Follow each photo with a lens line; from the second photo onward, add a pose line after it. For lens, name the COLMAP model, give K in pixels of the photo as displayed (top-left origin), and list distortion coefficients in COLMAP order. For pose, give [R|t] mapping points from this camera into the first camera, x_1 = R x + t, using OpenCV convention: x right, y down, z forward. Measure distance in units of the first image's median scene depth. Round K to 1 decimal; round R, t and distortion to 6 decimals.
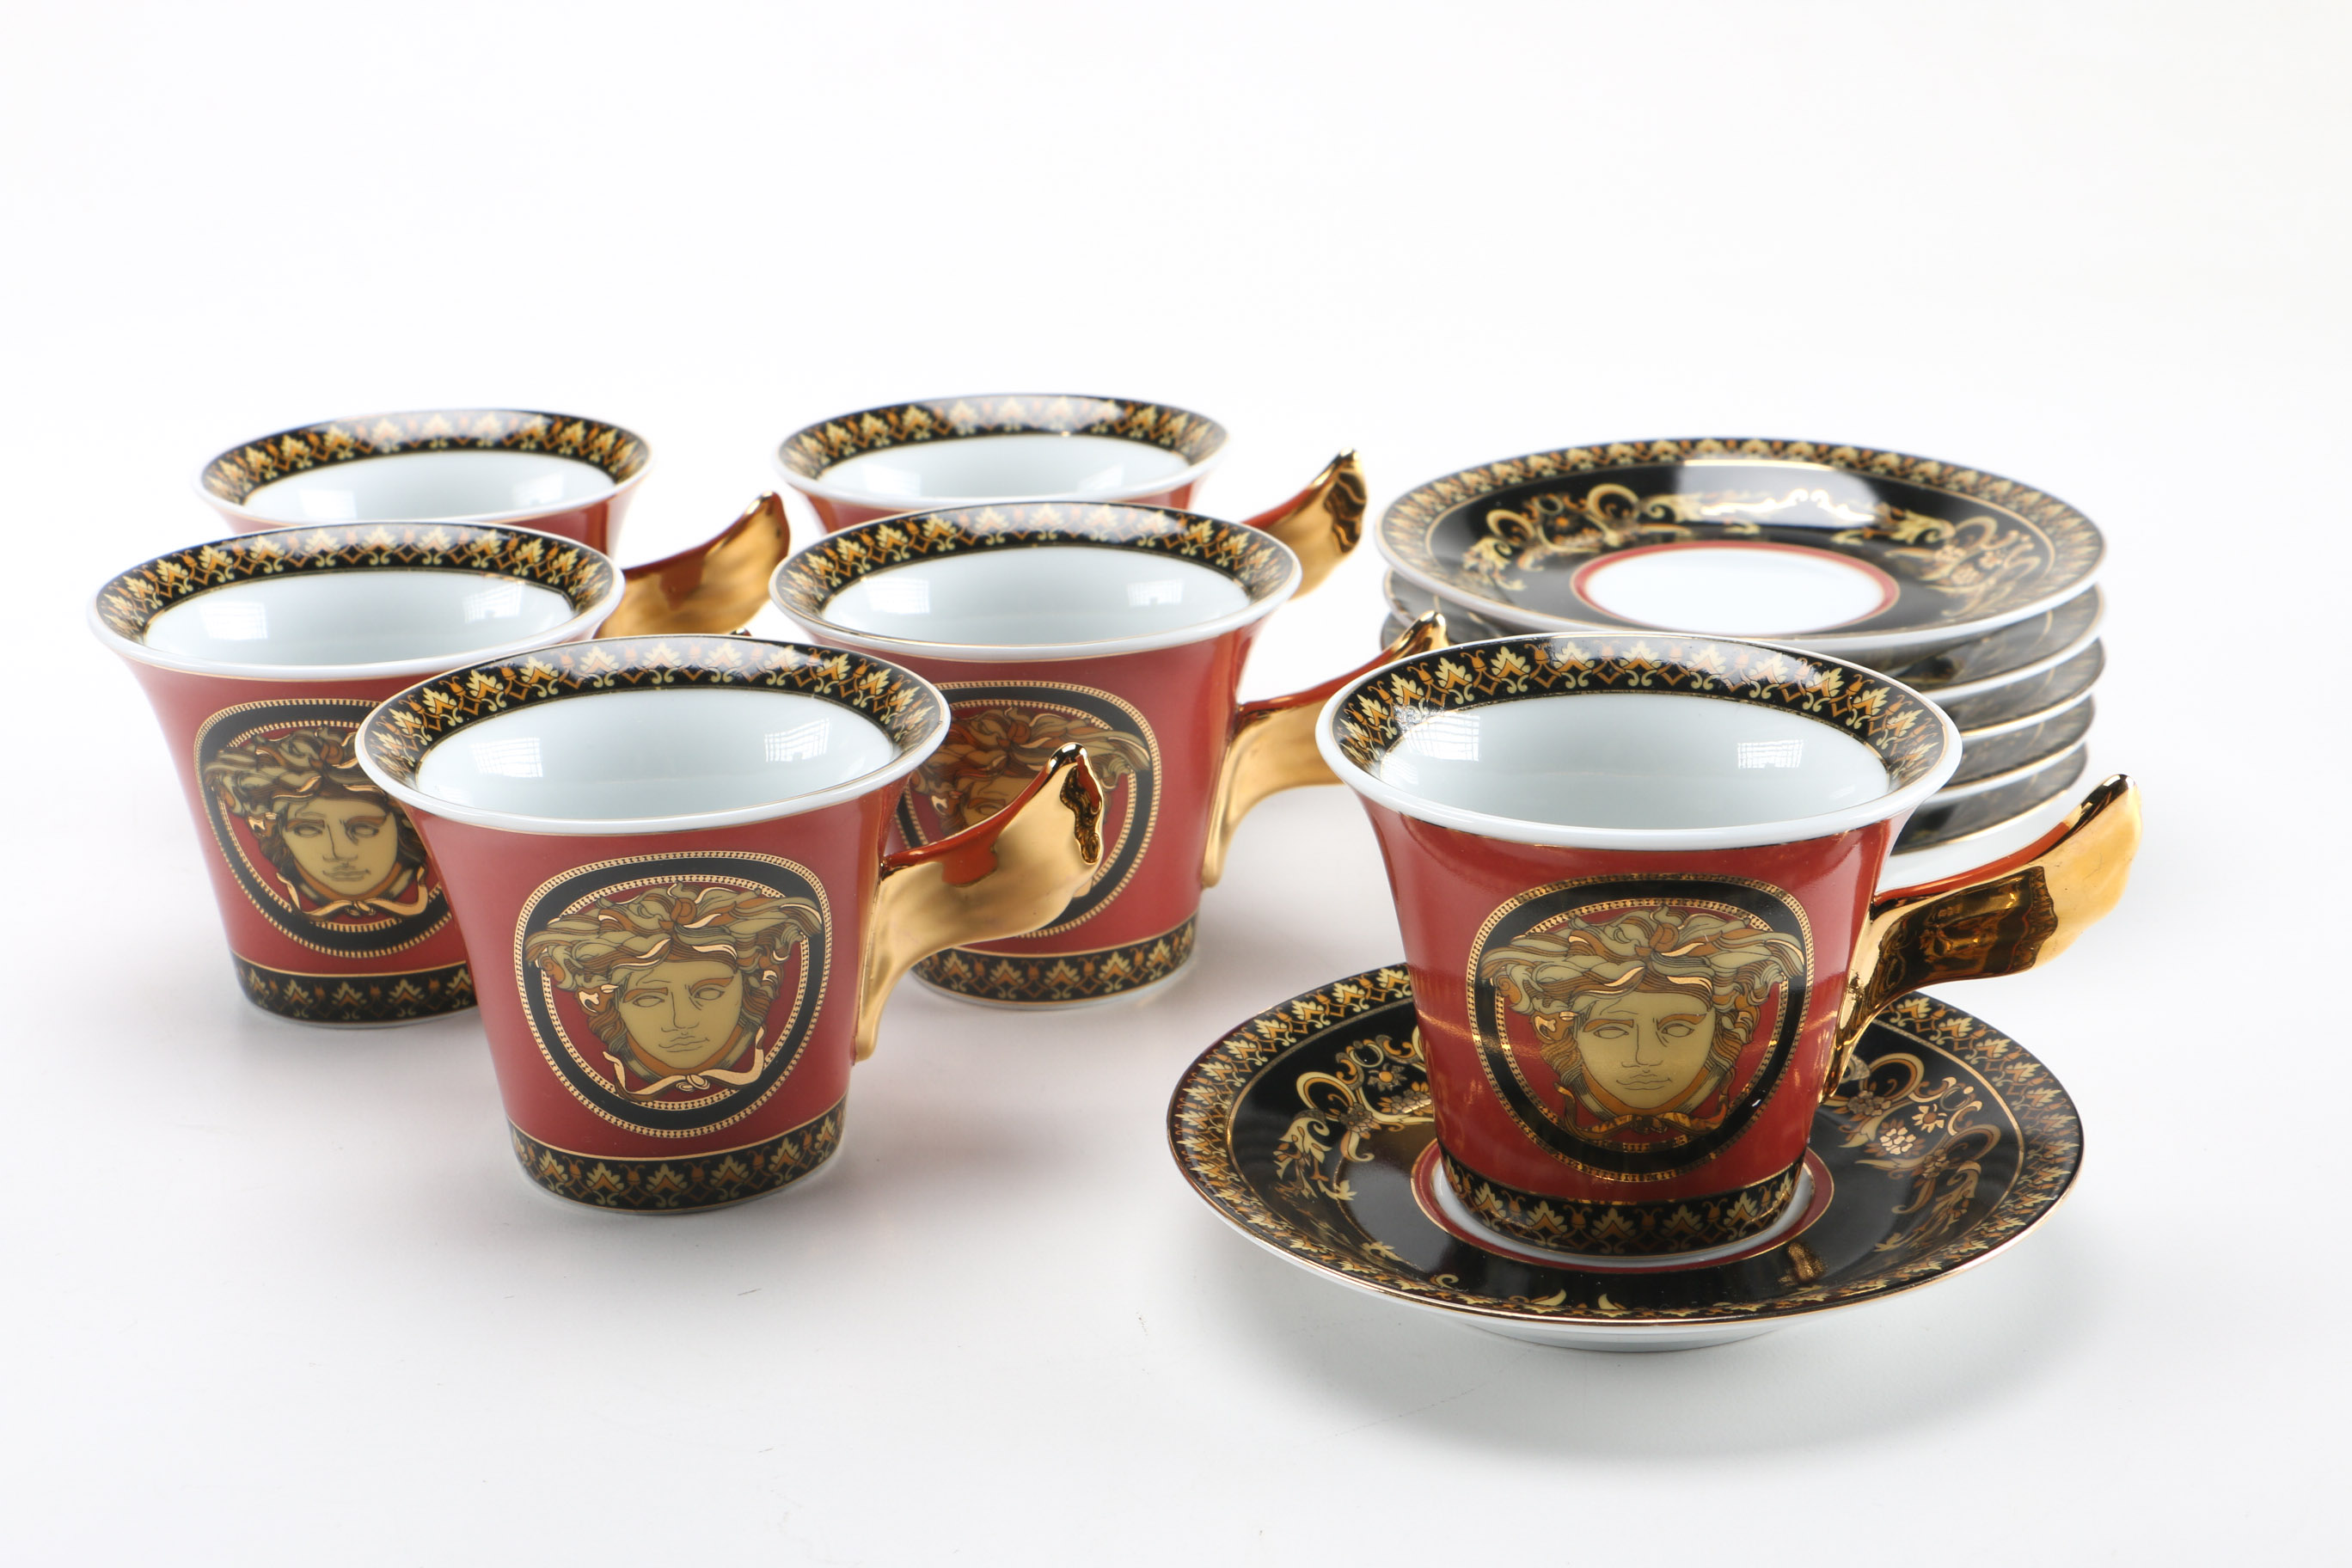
lens RADIAL K [[3878.3, 0, 1174.4], [0, 3878.3, 763.2], [0, 0, 1]] dist [0.026677, 0.000000]
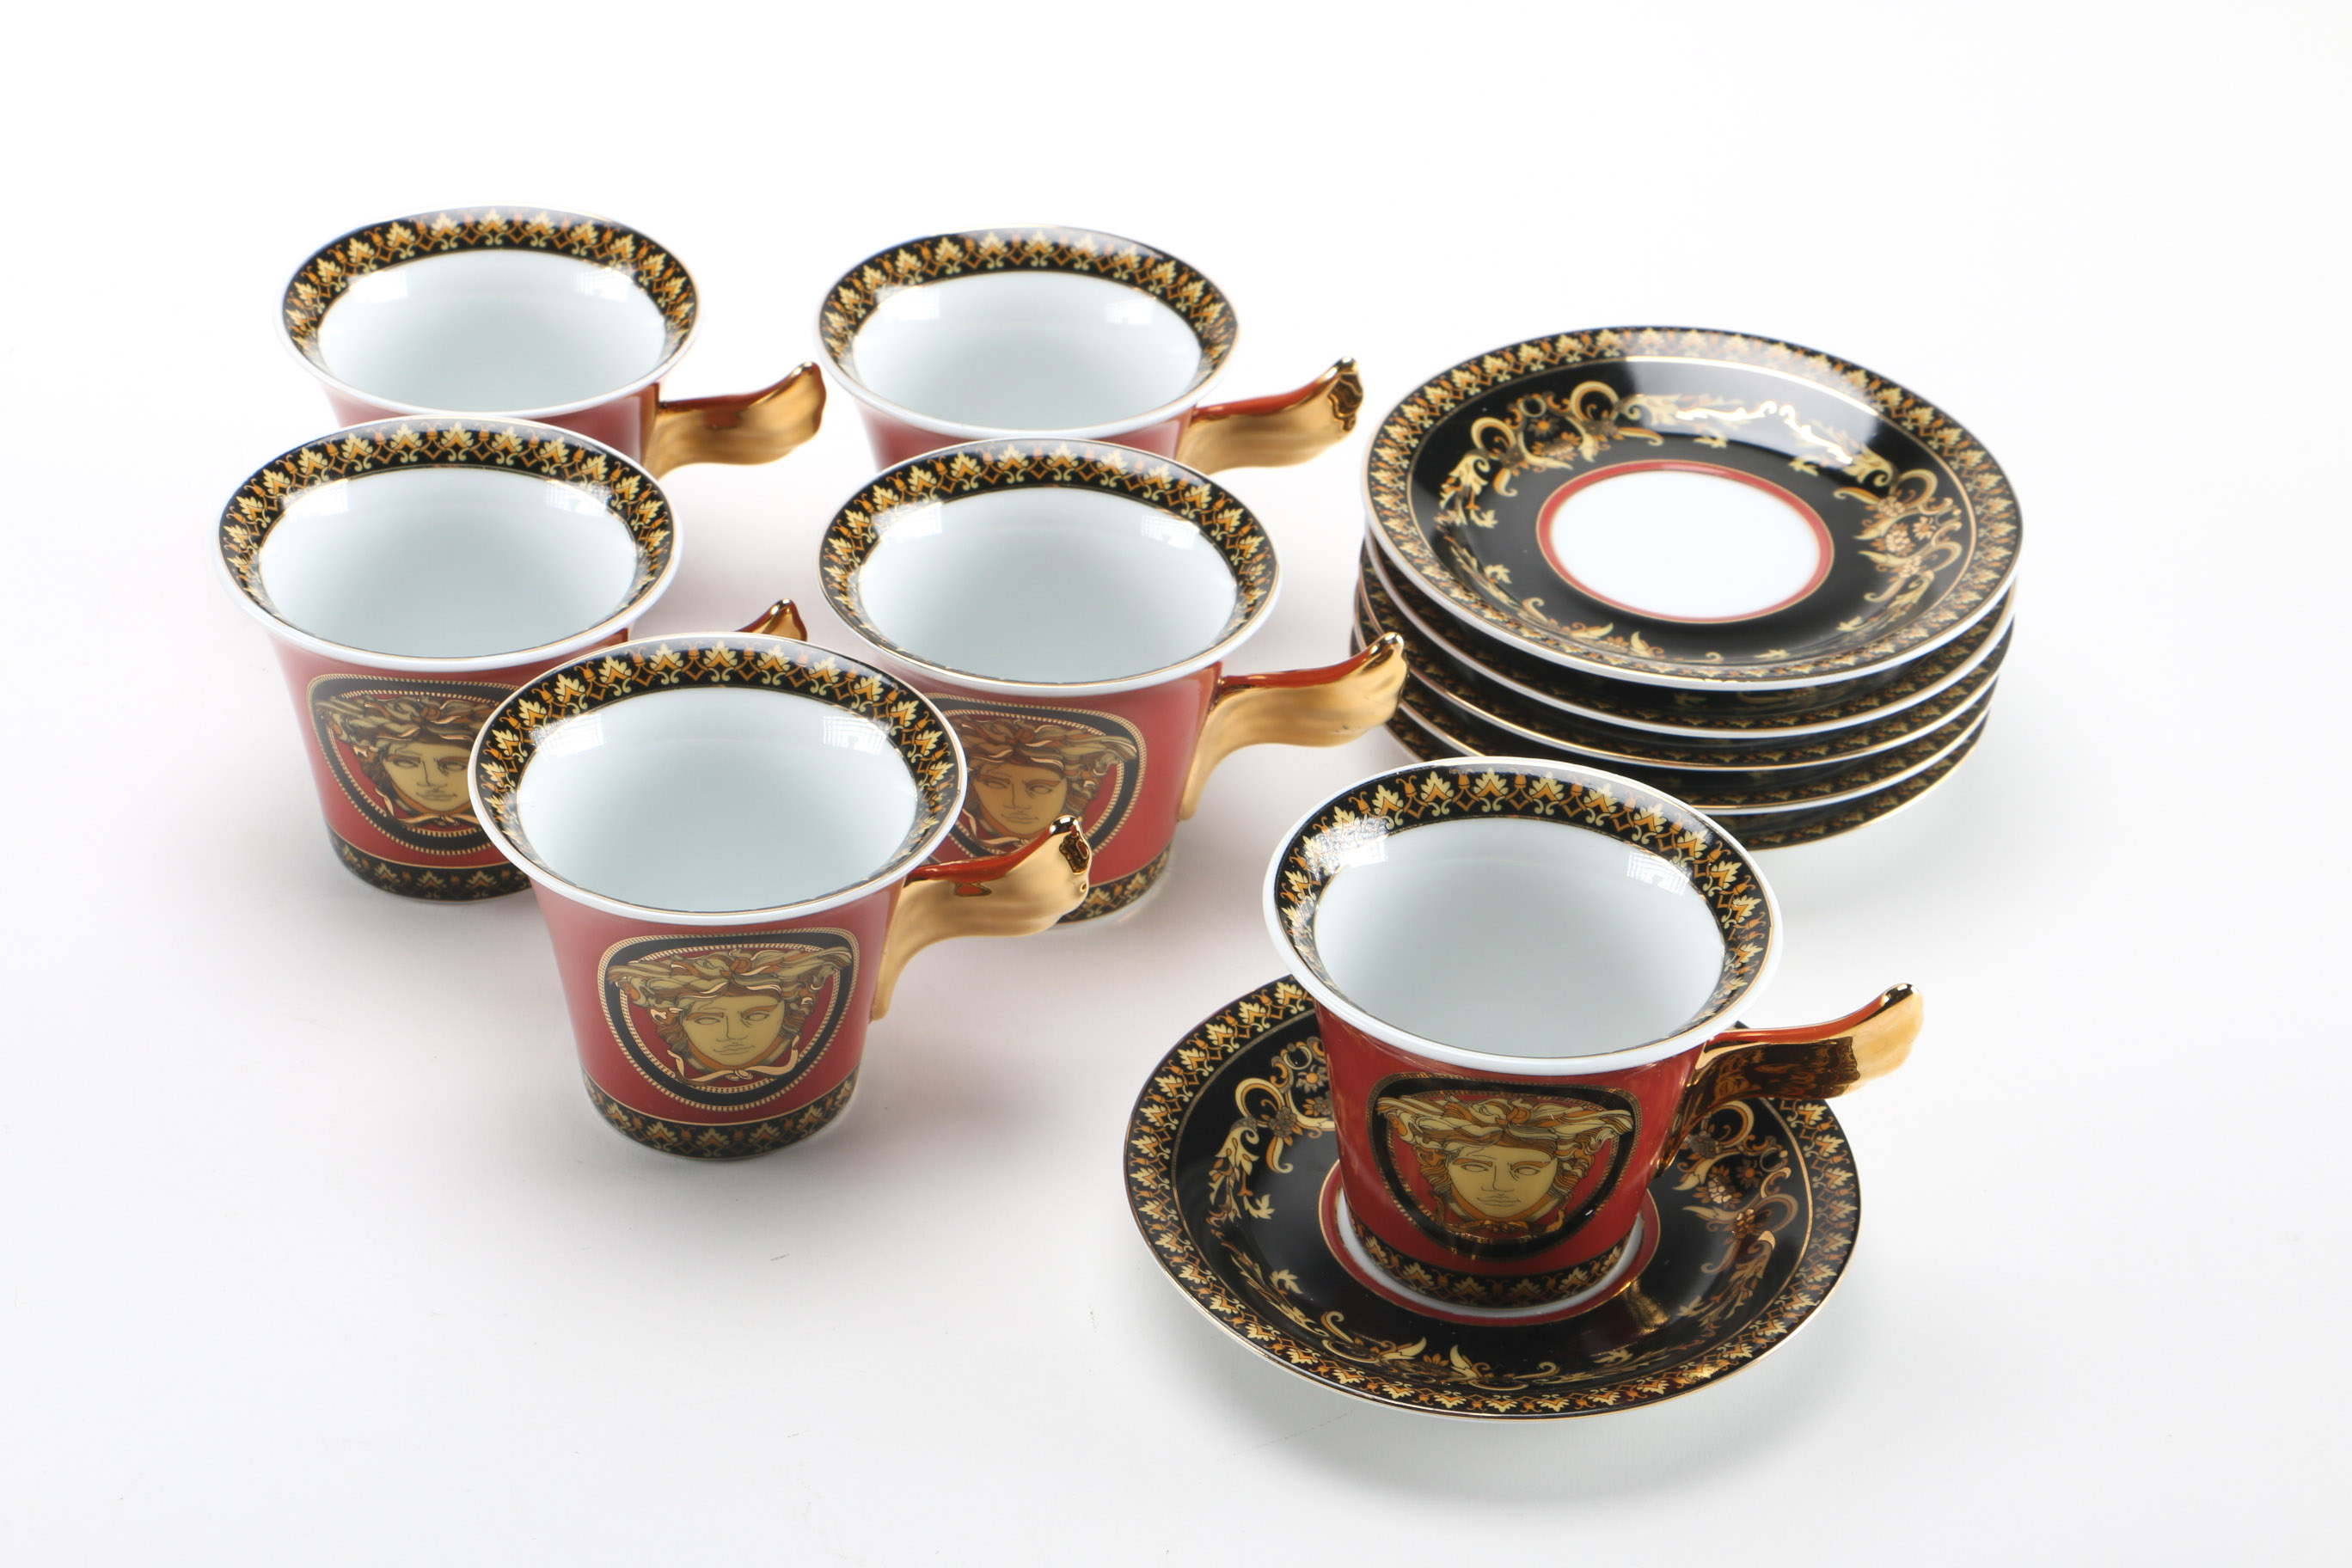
lens RADIAL K [[5337.5, 0, 1175.5], [0, 5337.5, 803.6], [0, 0, 1]] dist [0.209176, 0.000000]
pose [[0.997558, 0.069778, 0.003021, 0.001475], [-0.067729, 0.955905, 0.285759, -0.486414], [0.017052, -0.285266, 0.958297, -0.580003]]
